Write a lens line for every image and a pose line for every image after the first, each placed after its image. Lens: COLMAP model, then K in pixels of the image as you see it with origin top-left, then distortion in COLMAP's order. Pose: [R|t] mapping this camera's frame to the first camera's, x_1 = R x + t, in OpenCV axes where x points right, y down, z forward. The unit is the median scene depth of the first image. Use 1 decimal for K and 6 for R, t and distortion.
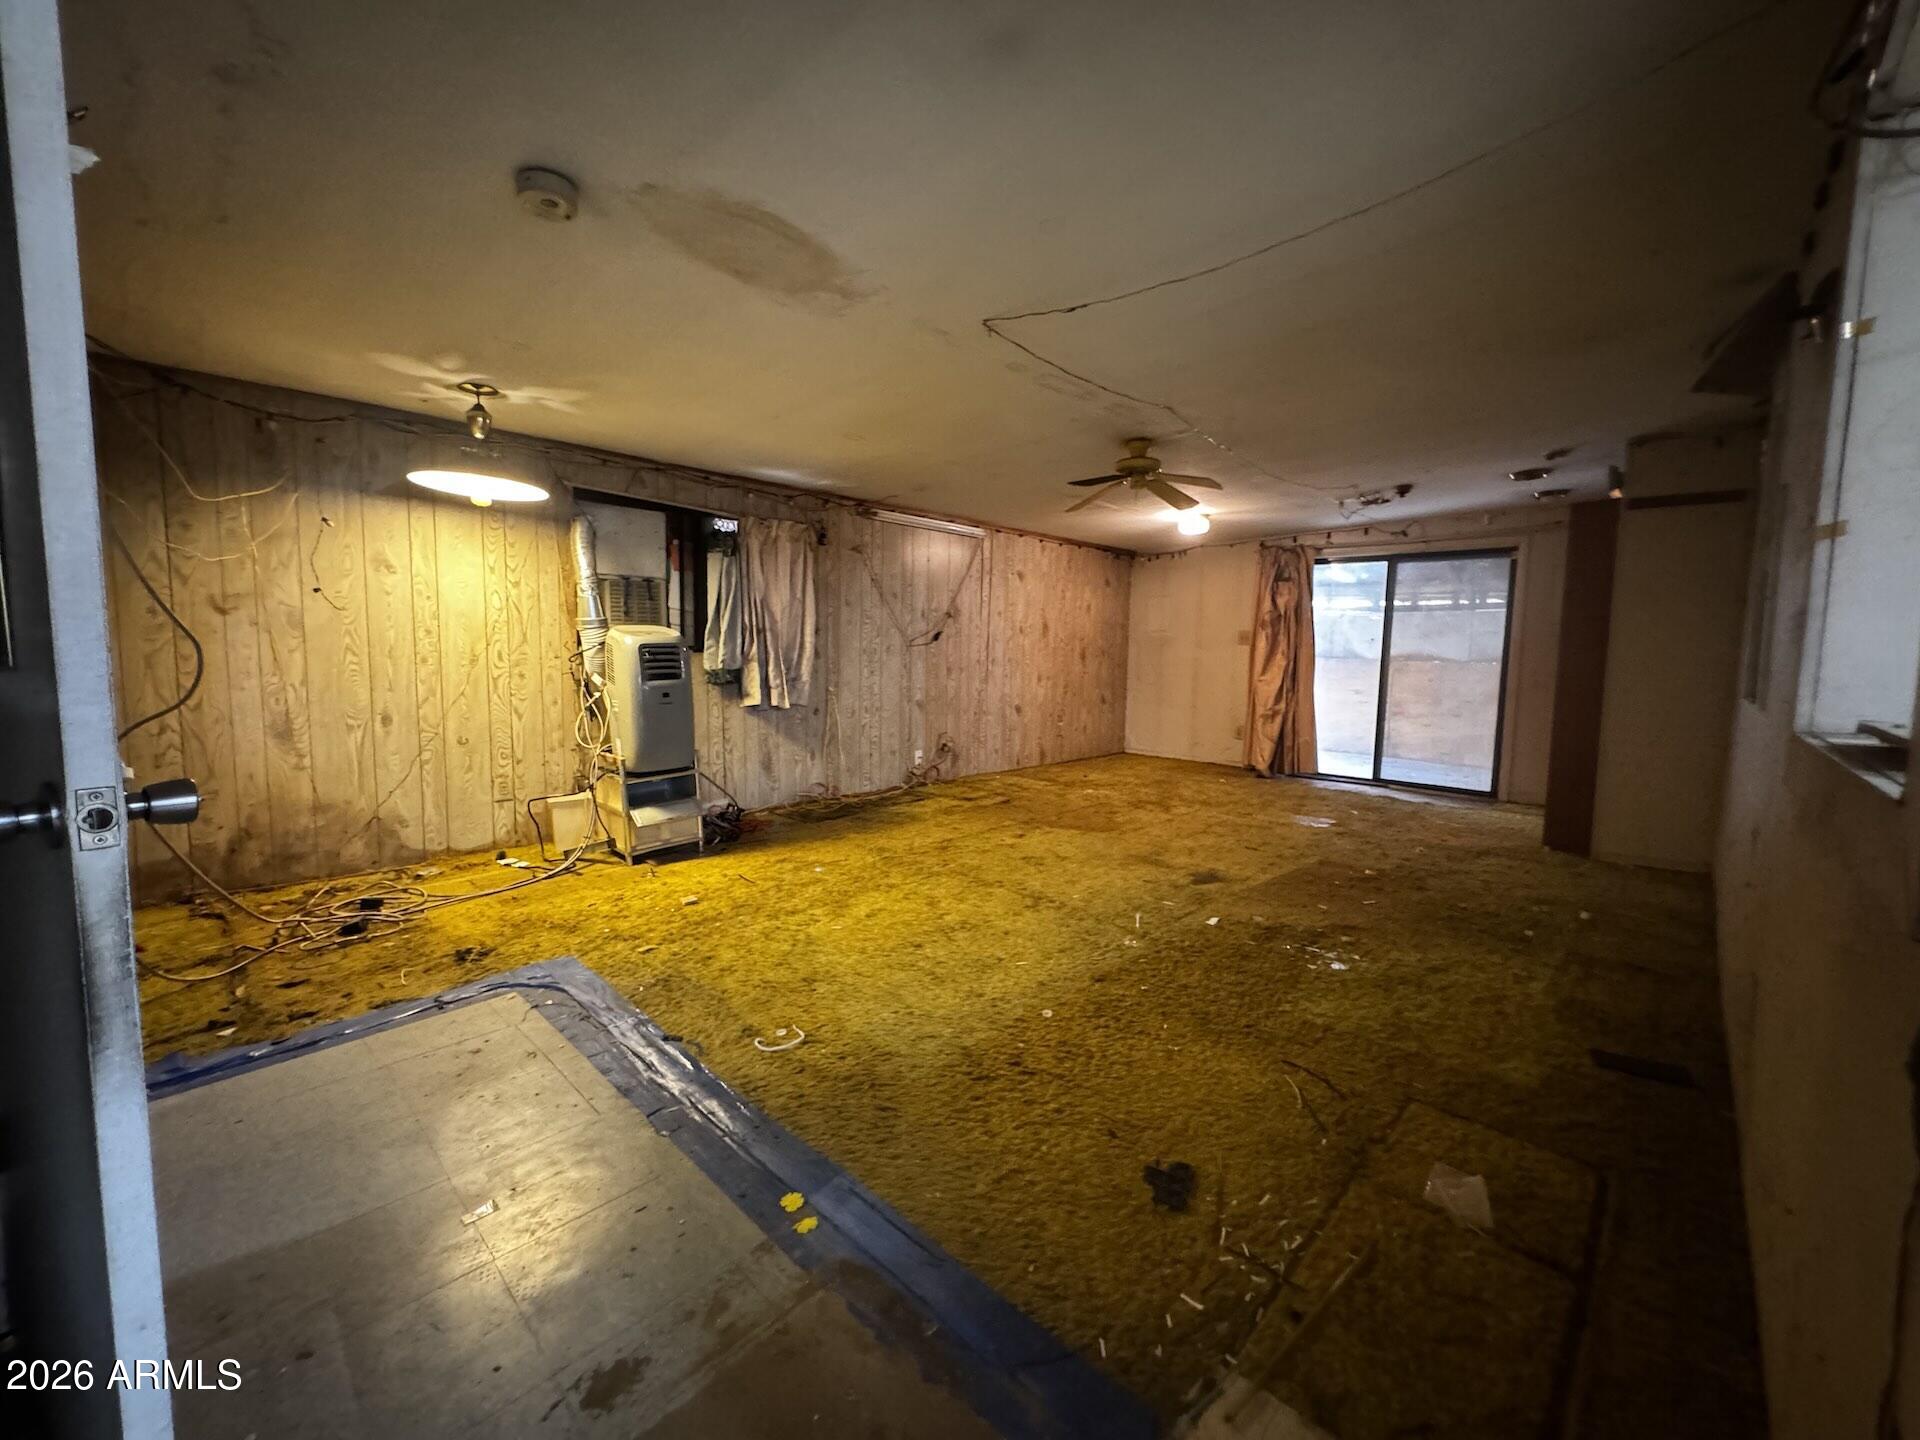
lens RADIAL K [[766.2, 0, 957.5], [0, 766.2, 718.9], [0, 0, 1]] dist [-0.000817, 0.000444]
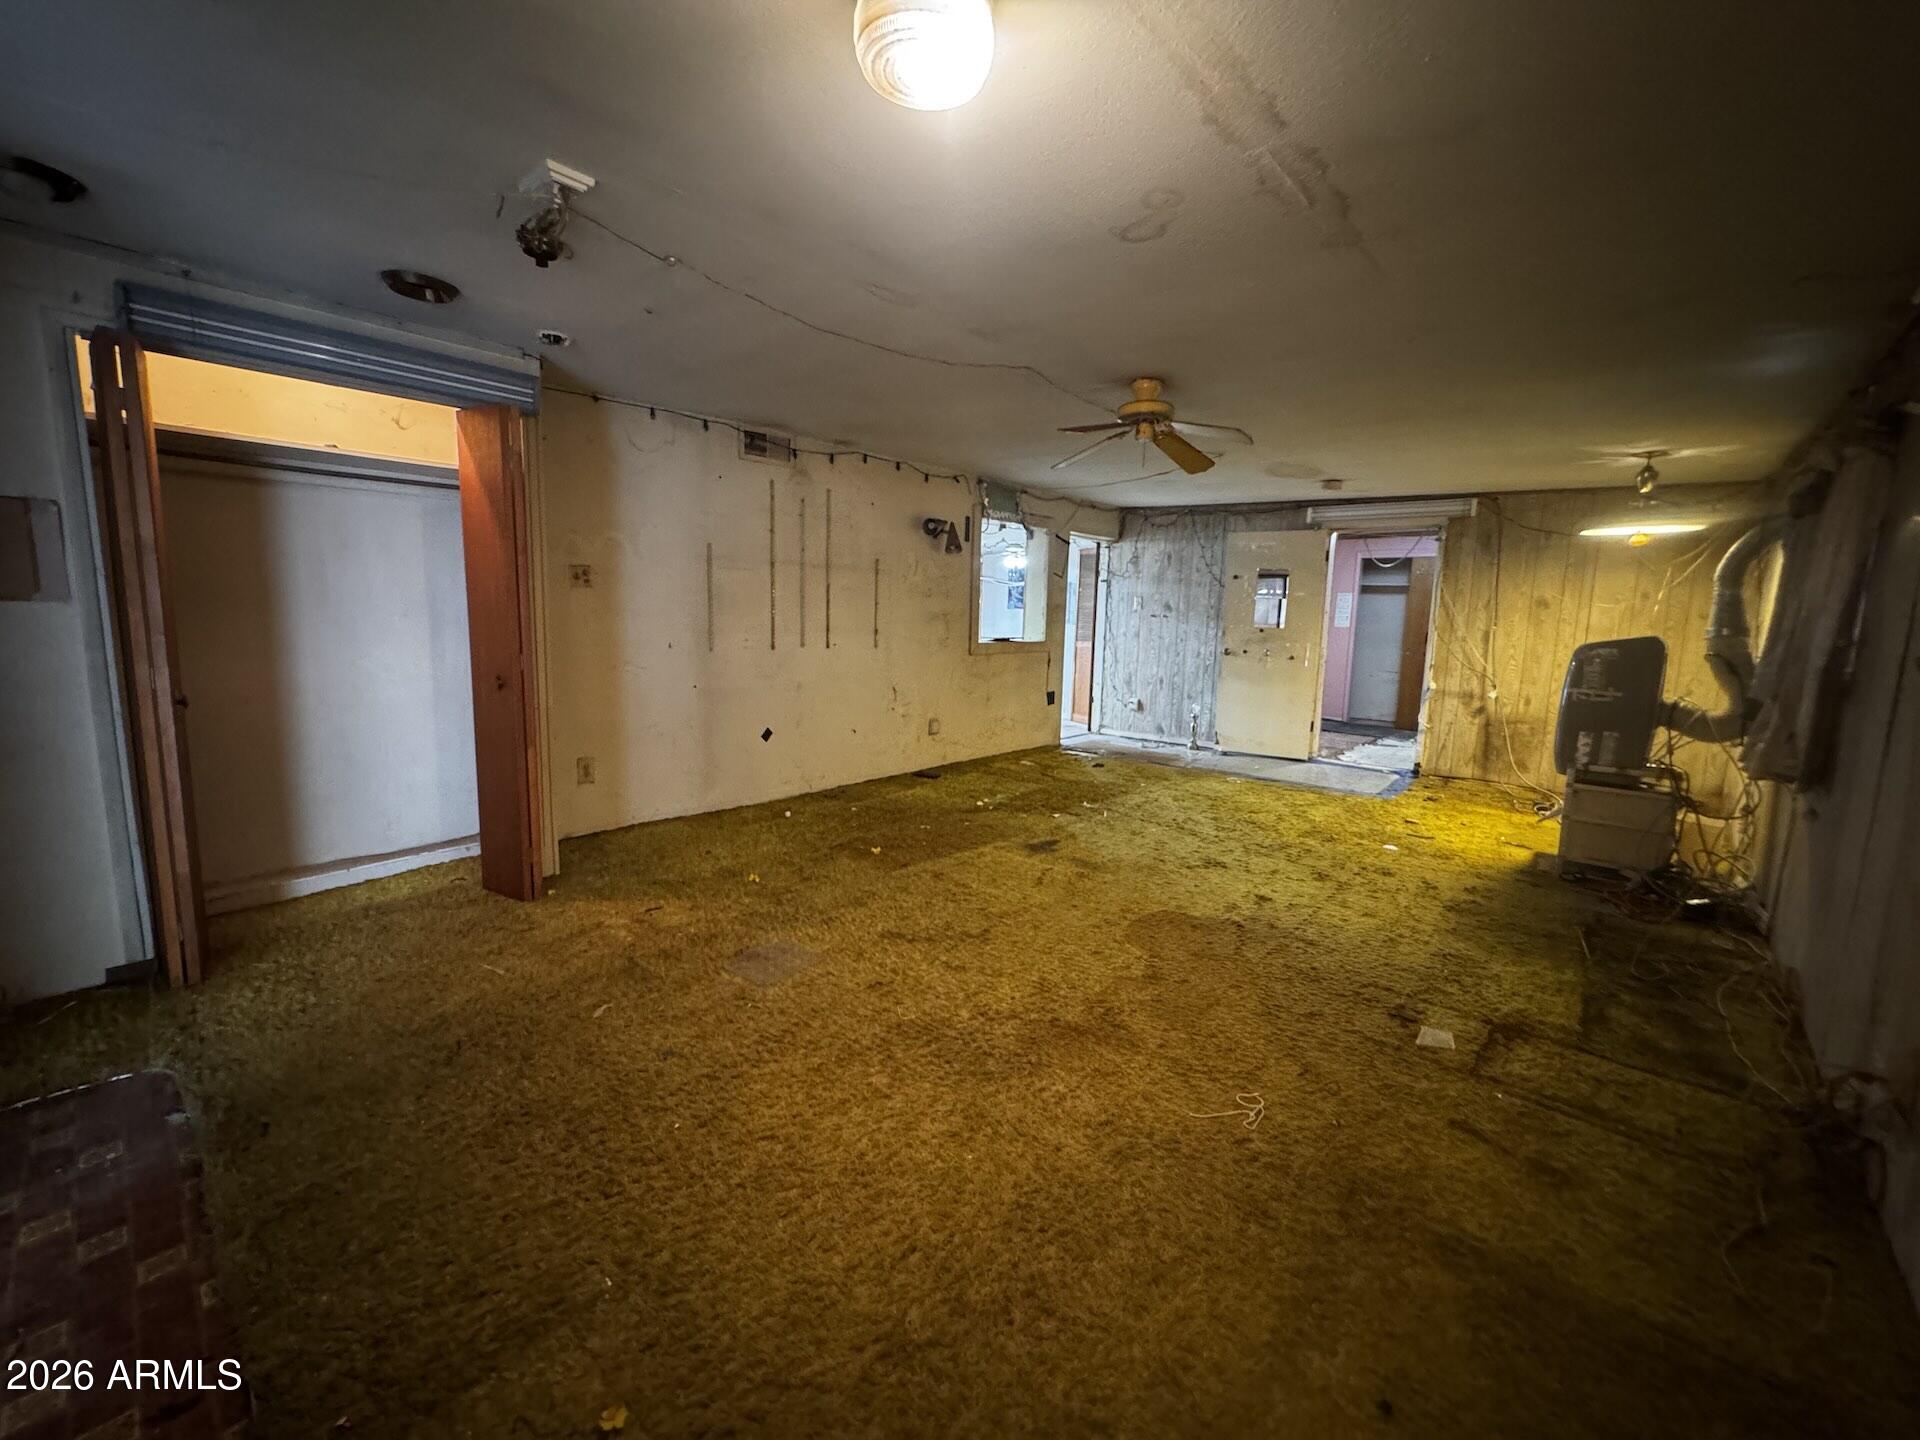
lens RADIAL K [[766.2, 0, 957.5], [0, 766.2, 718.9], [0, 0, 1]] dist [-0.000817, 0.000444]
pose [[-0.998537, -0.034626, -0.041521, 0.458725], [-0.043316, 0.971953, 0.231153, -0.198459], [0.032353, 0.232613, -0.972031, 1.861112]]
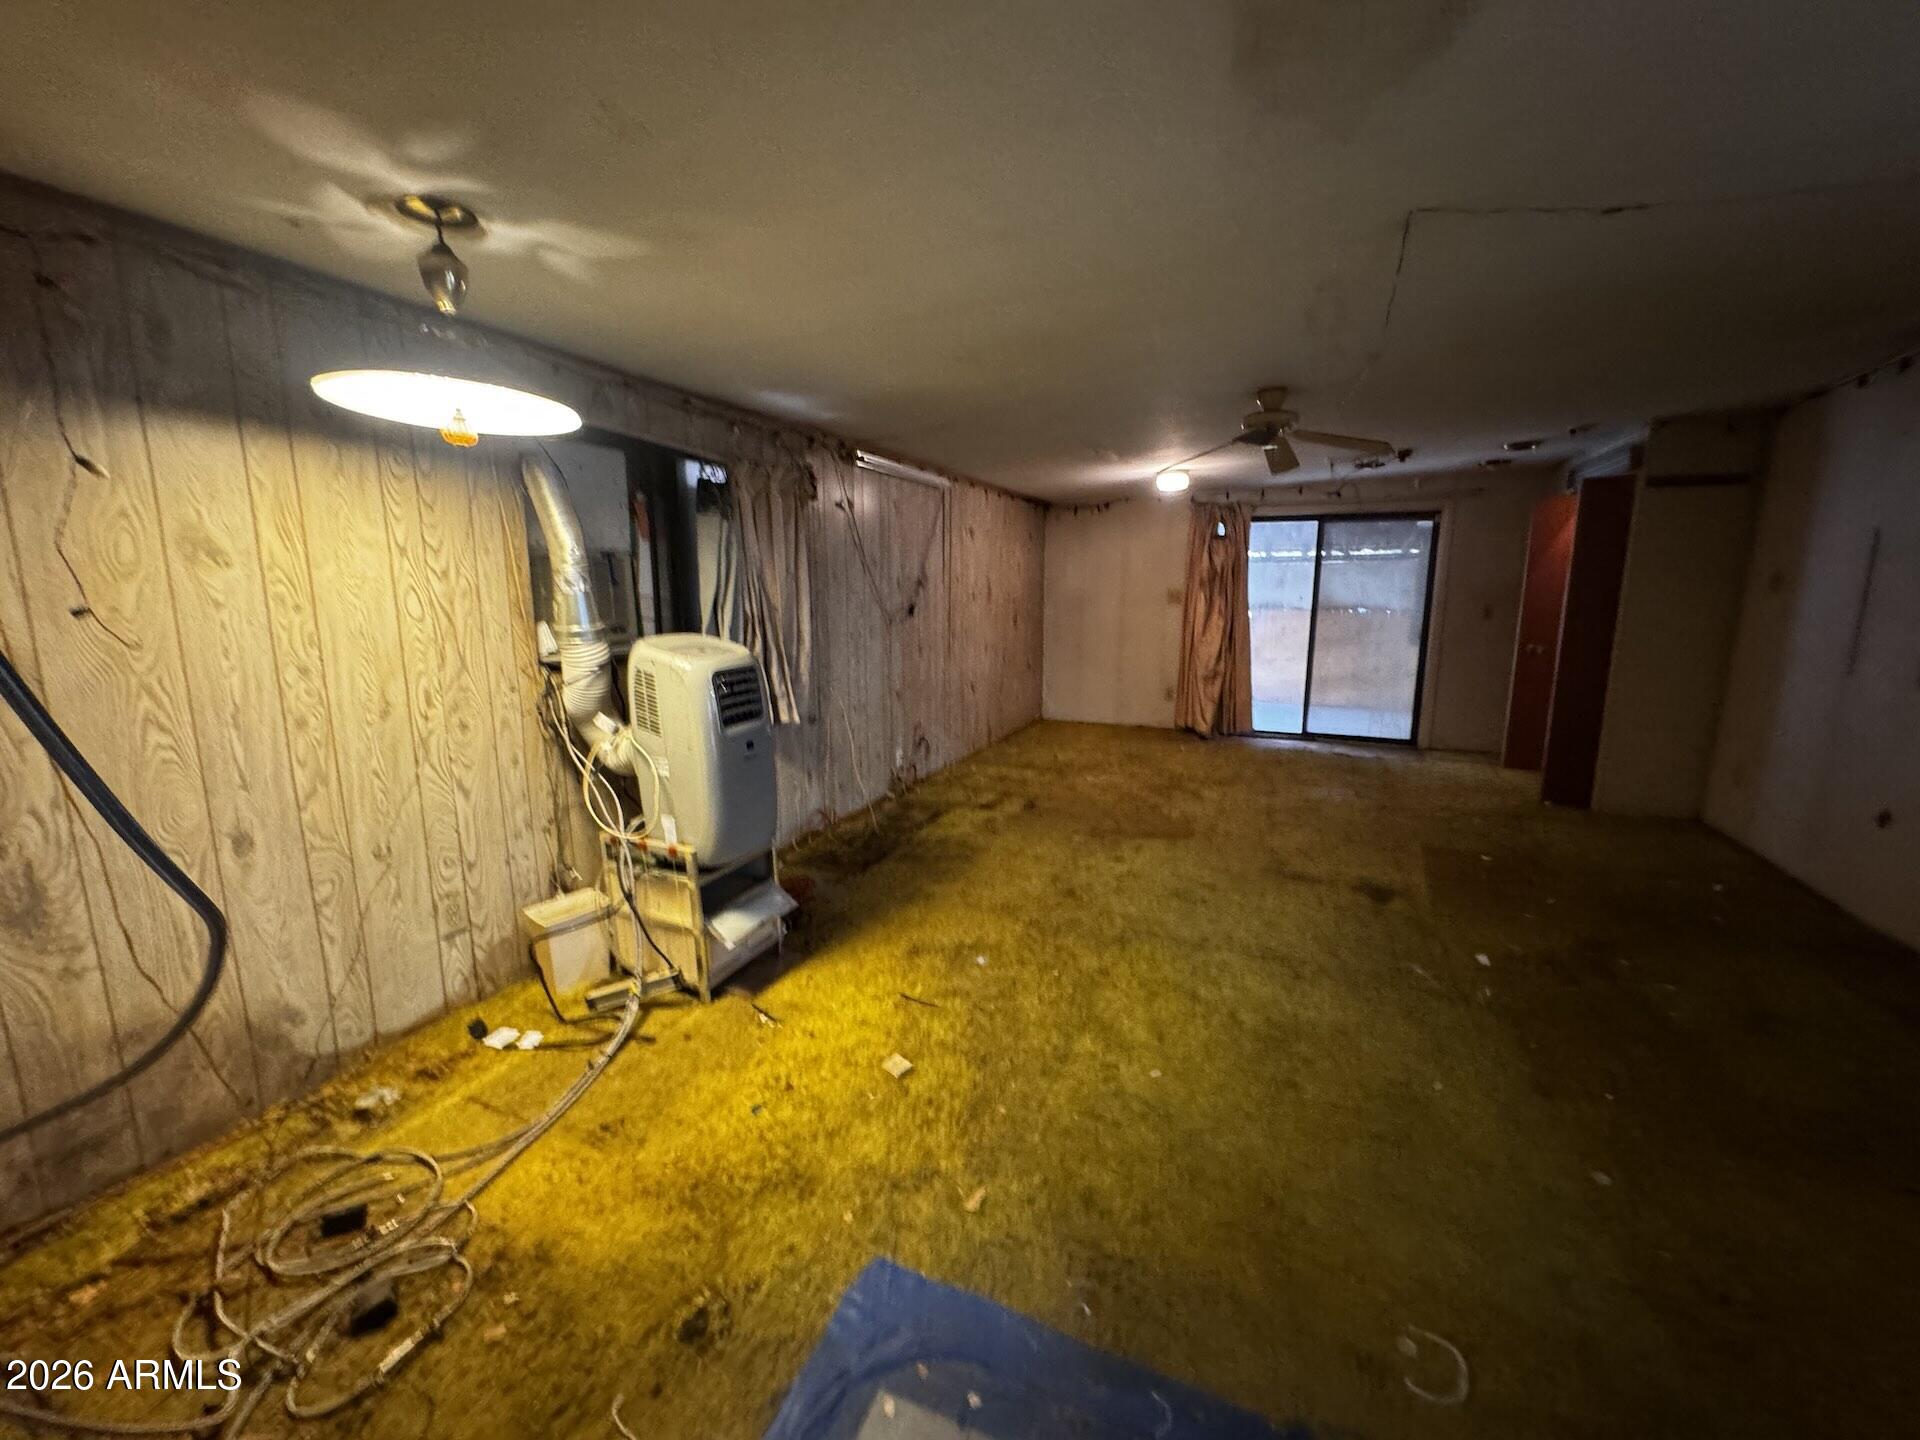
lens RADIAL K [[766.2, 0, 957.5], [0, 766.2, 718.9], [0, 0, 1]] dist [-0.000817, 0.000444]
pose [[0.940478, -0.076334, 0.331172, -0.399966], [0.048441, 0.994609, 0.091691, -0.098097], [-0.336385, -0.070191, 0.939105, 0.301593]]
